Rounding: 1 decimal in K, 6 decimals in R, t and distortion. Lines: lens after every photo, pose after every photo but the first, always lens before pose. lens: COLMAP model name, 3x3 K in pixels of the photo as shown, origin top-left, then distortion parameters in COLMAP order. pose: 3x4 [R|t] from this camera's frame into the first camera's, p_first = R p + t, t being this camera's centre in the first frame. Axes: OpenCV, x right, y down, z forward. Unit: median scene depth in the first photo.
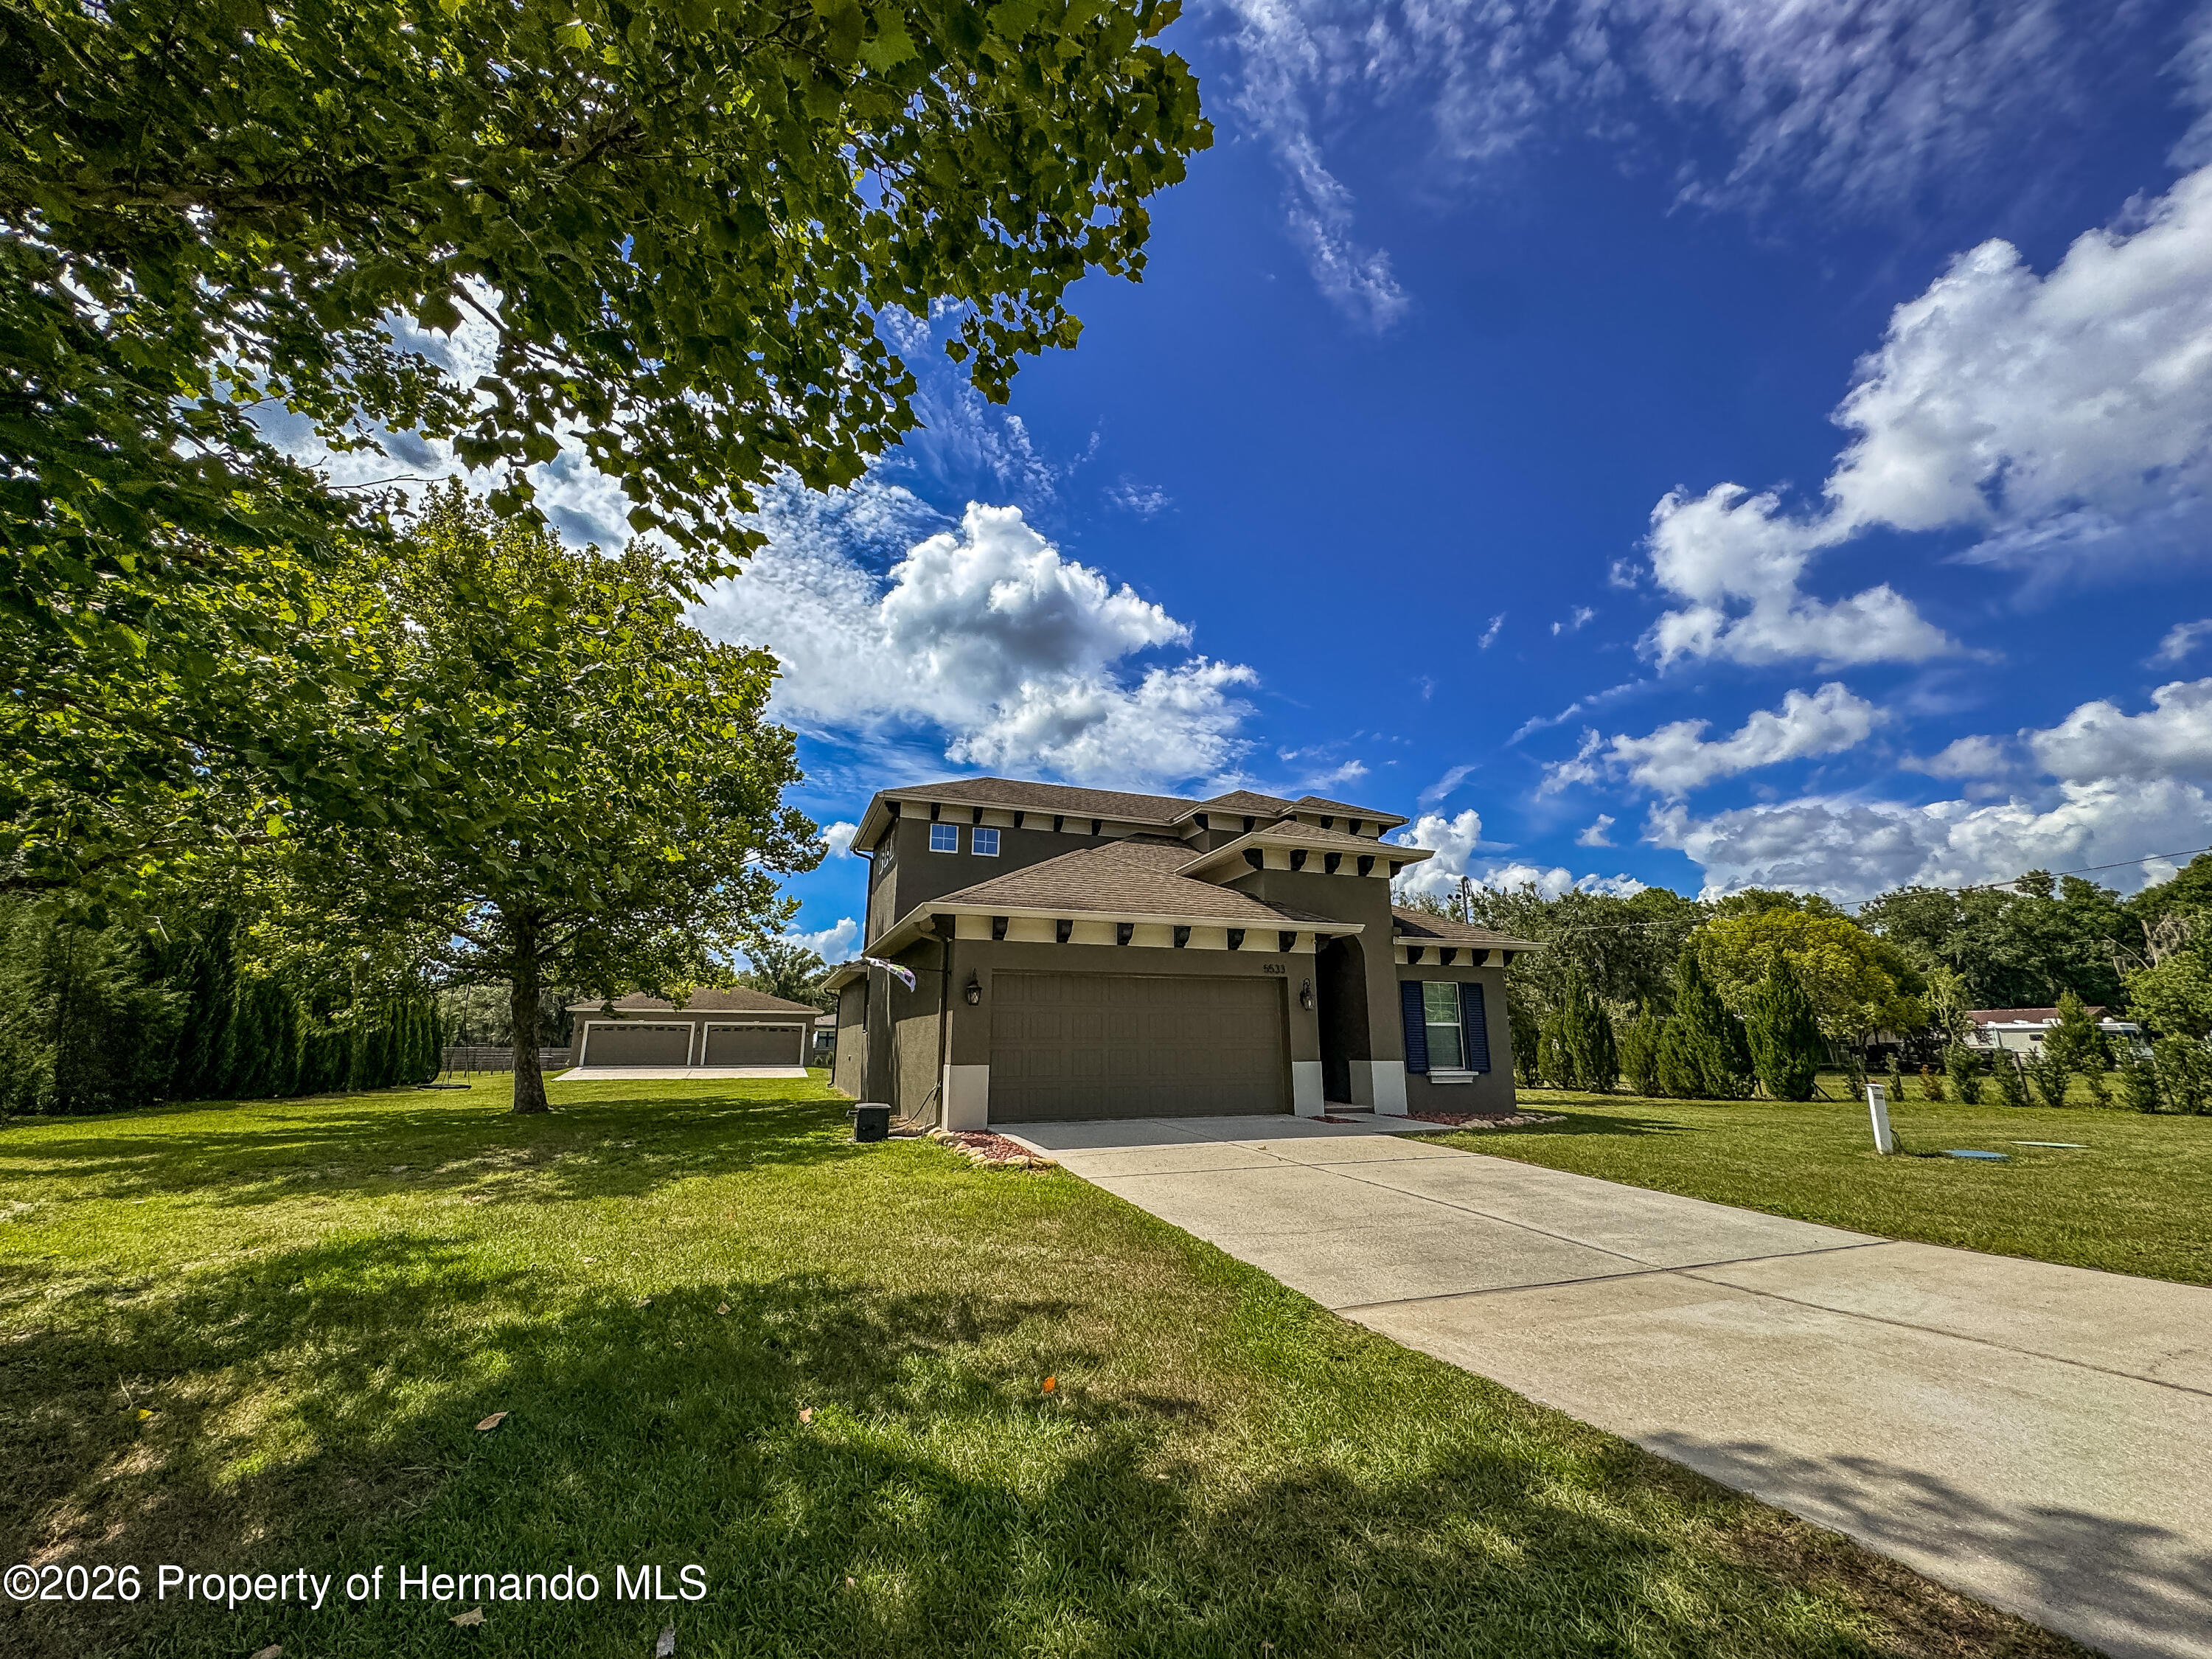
lens RADIAL K [[926.5, 0, 1107.3], [0, 926.5, 809.8], [0, 0, 1]] dist [-0.001051, -0.000172]
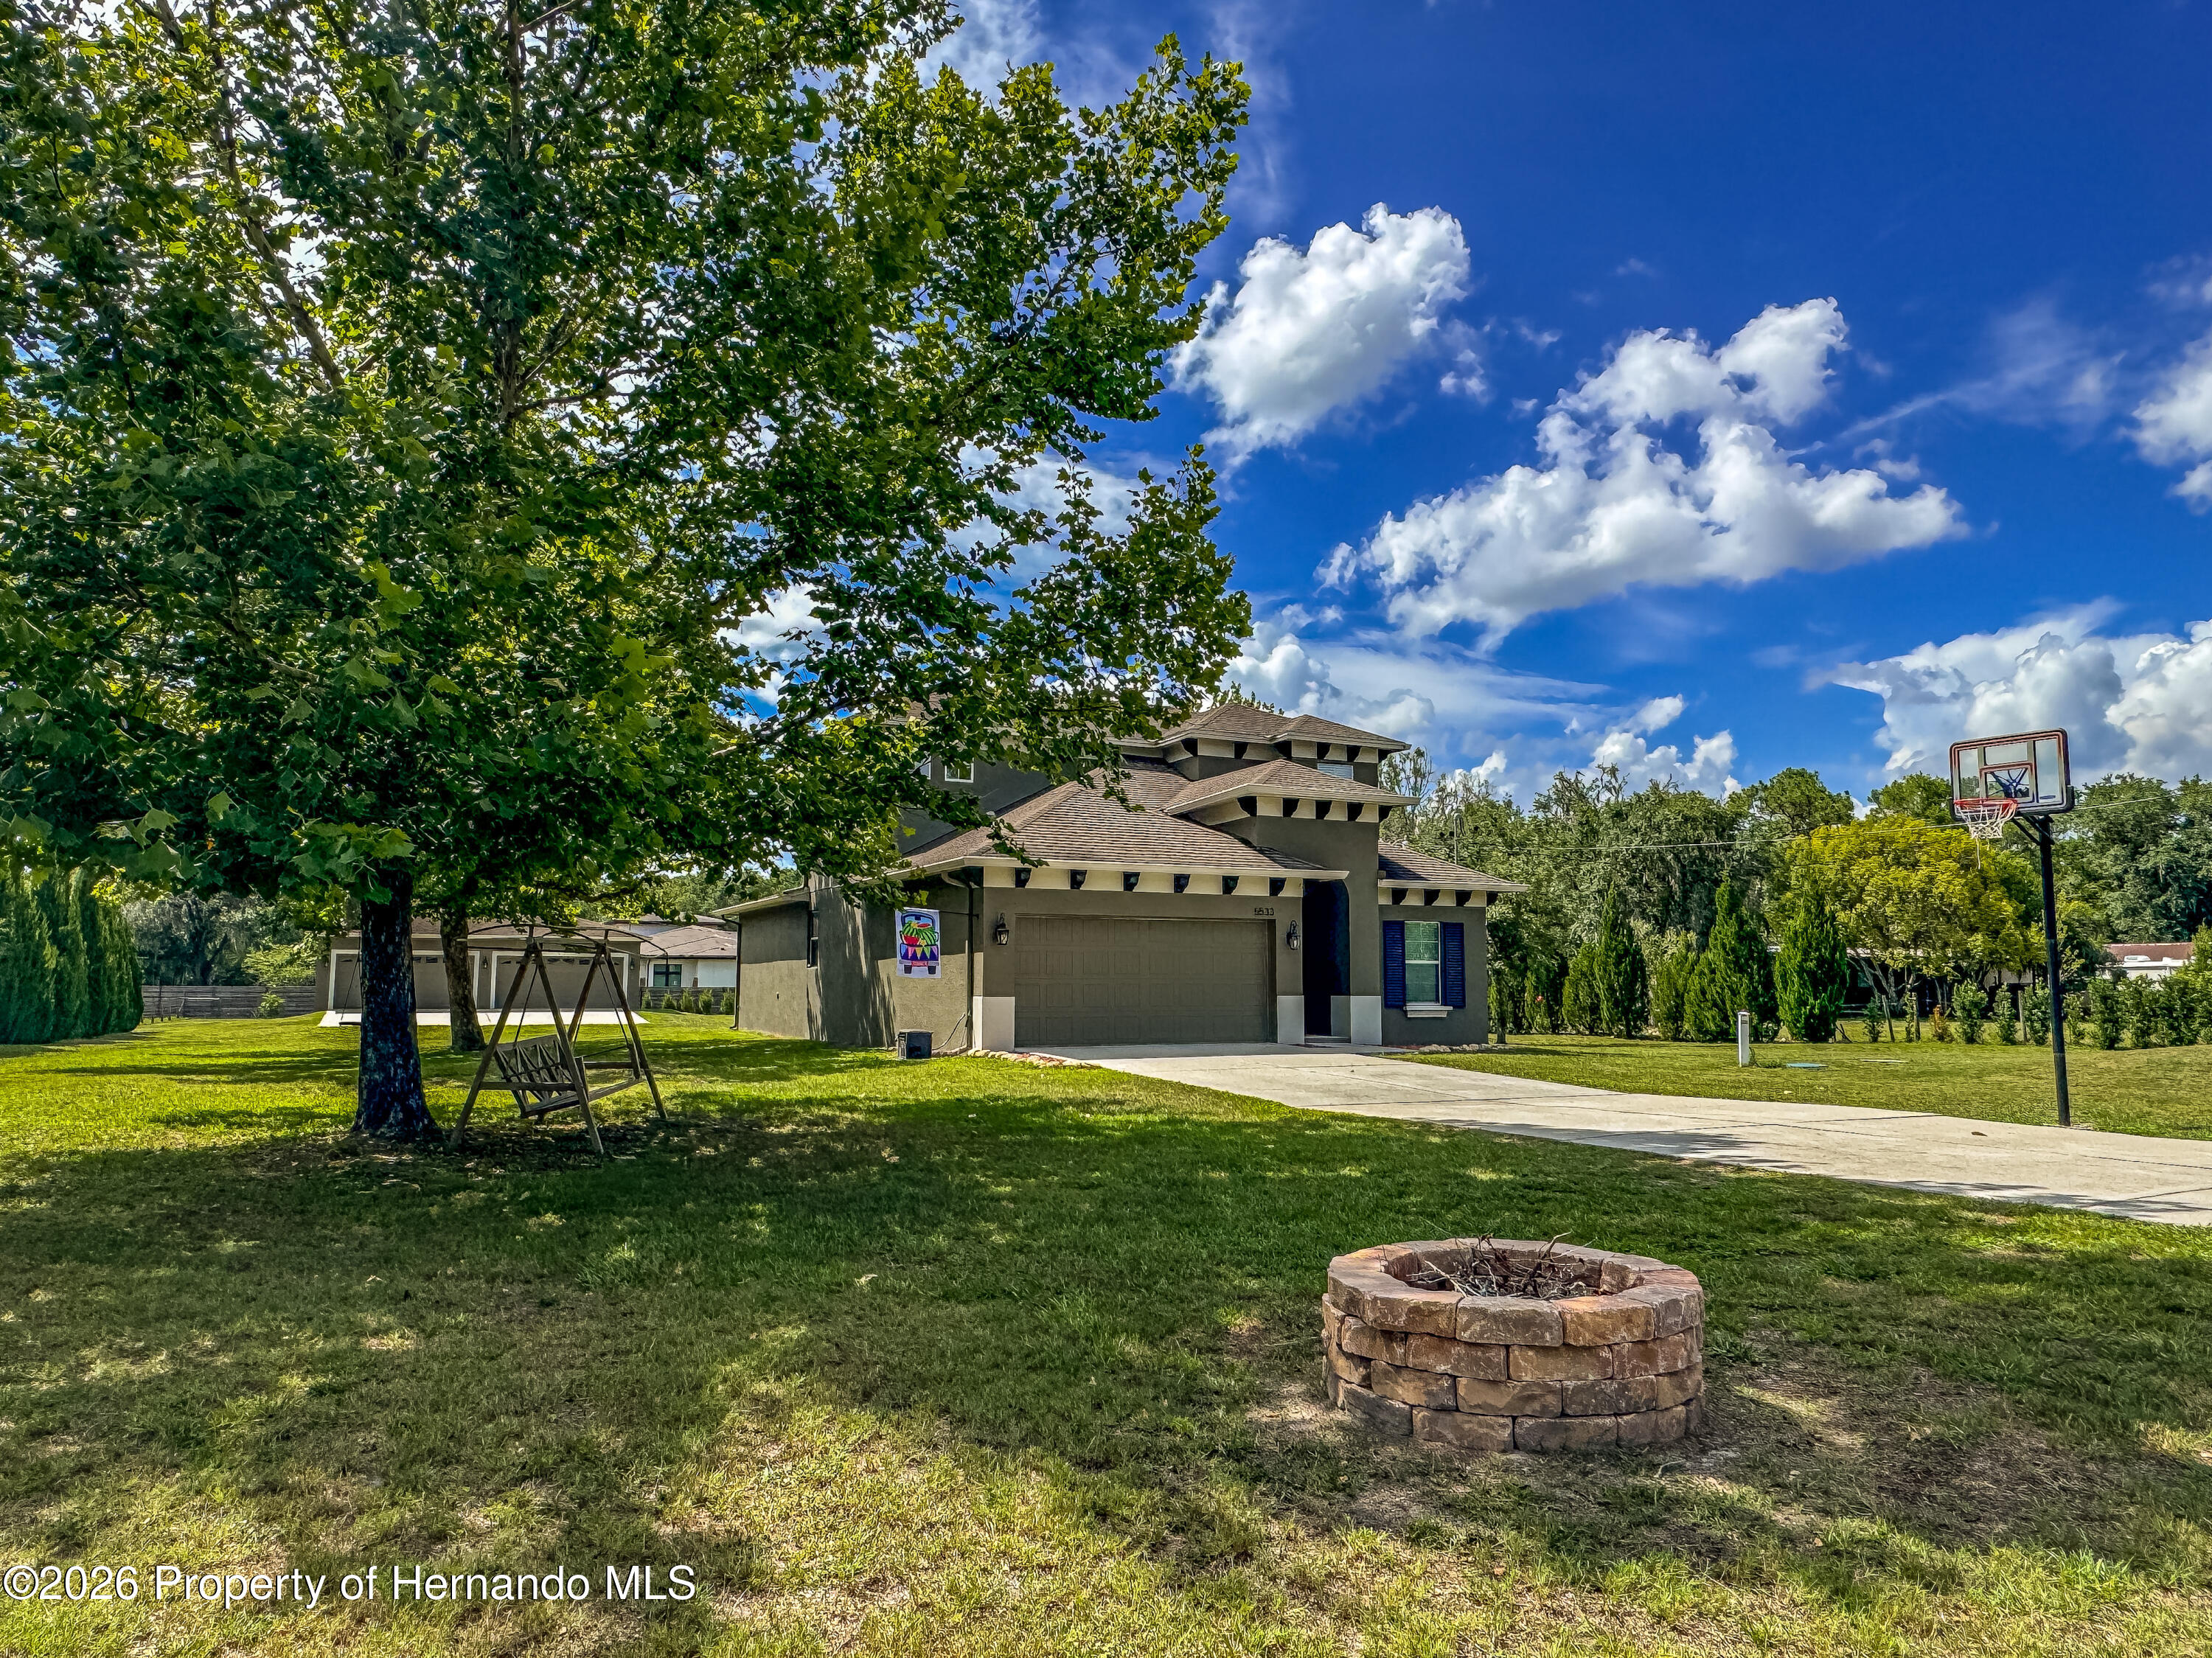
lens RADIAL K [[1462.4, 0, 1097.7], [0, 1462.4, 867.8], [0, 0, 1]] dist [-0.004917, 0.004555]
pose [[0.997568, 0.007485, 0.069300, -0.111926], [-0.018994, 0.985783, 0.166945, -0.135985], [-0.067065, -0.167855, 0.983528, -0.555030]]
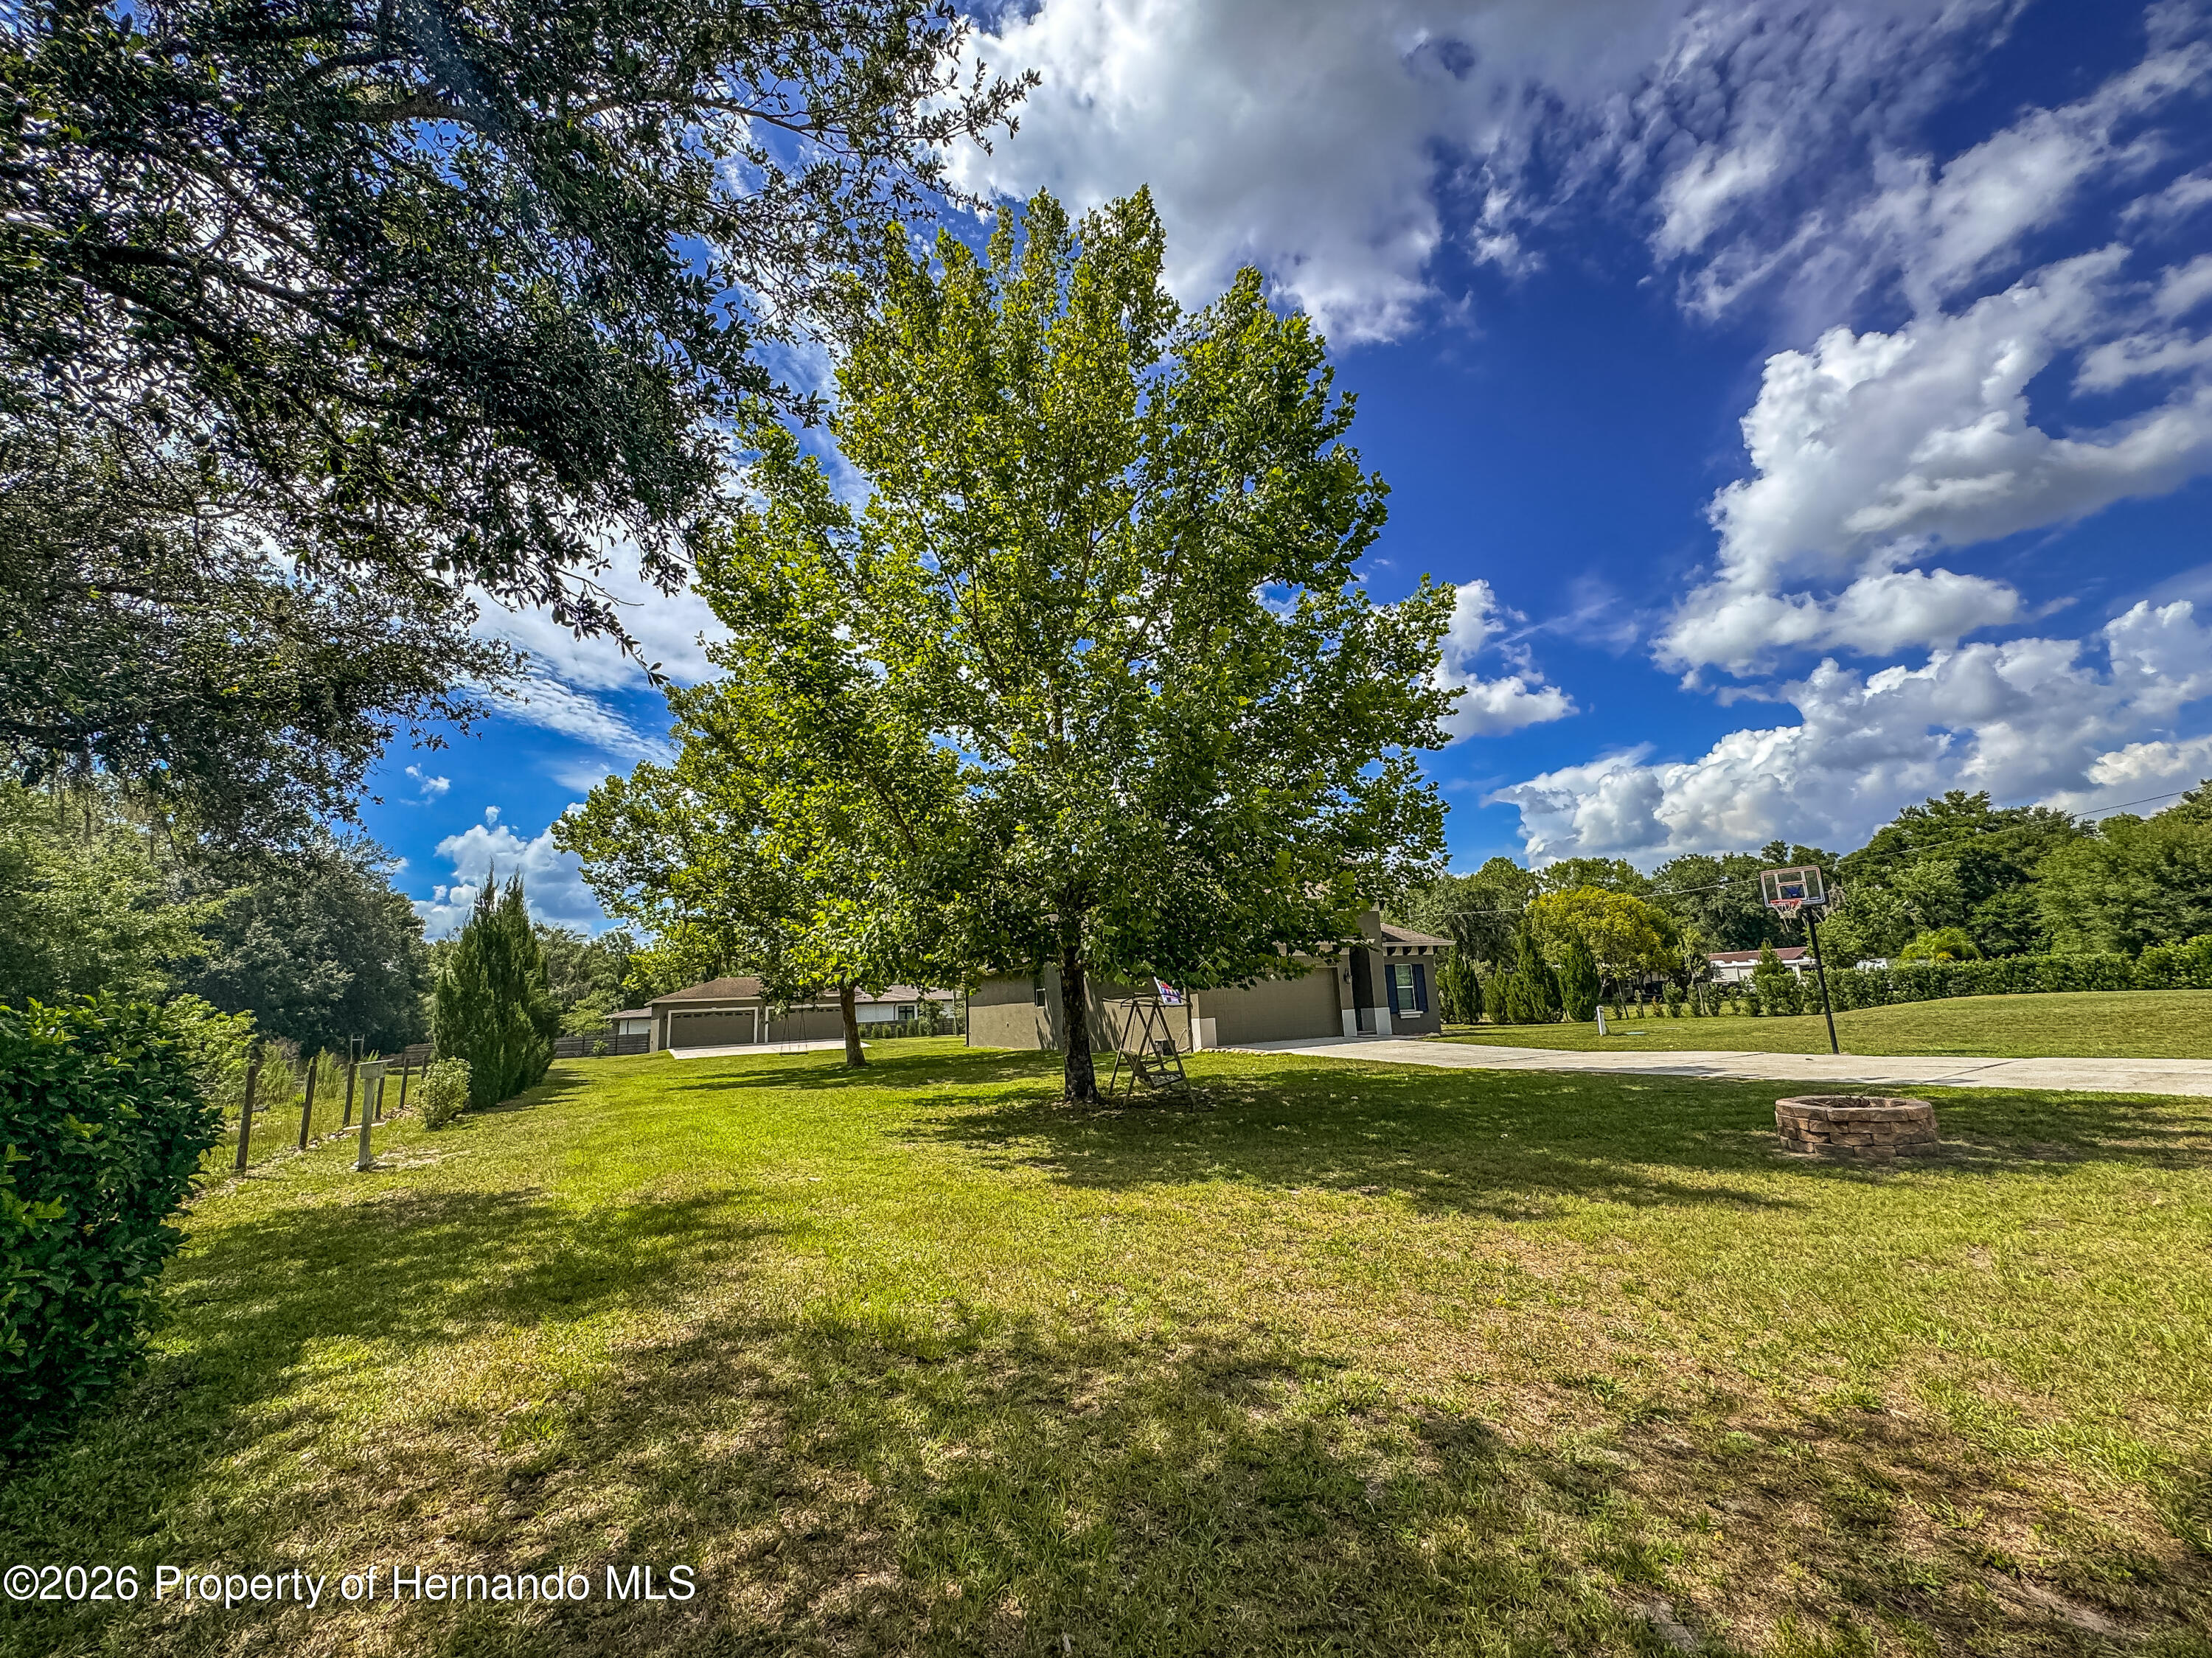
lens RADIAL K [[926.4, 0, 1111.3], [0, 926.4, 810.3], [0, 0, 1]] dist [-0.001051, -0.000172]
pose [[0.989814, -0.018398, 0.141171, -0.474820], [0.013281, 0.999223, 0.037101, -0.199906], [-0.141744, -0.034848, 0.989290, -0.743948]]
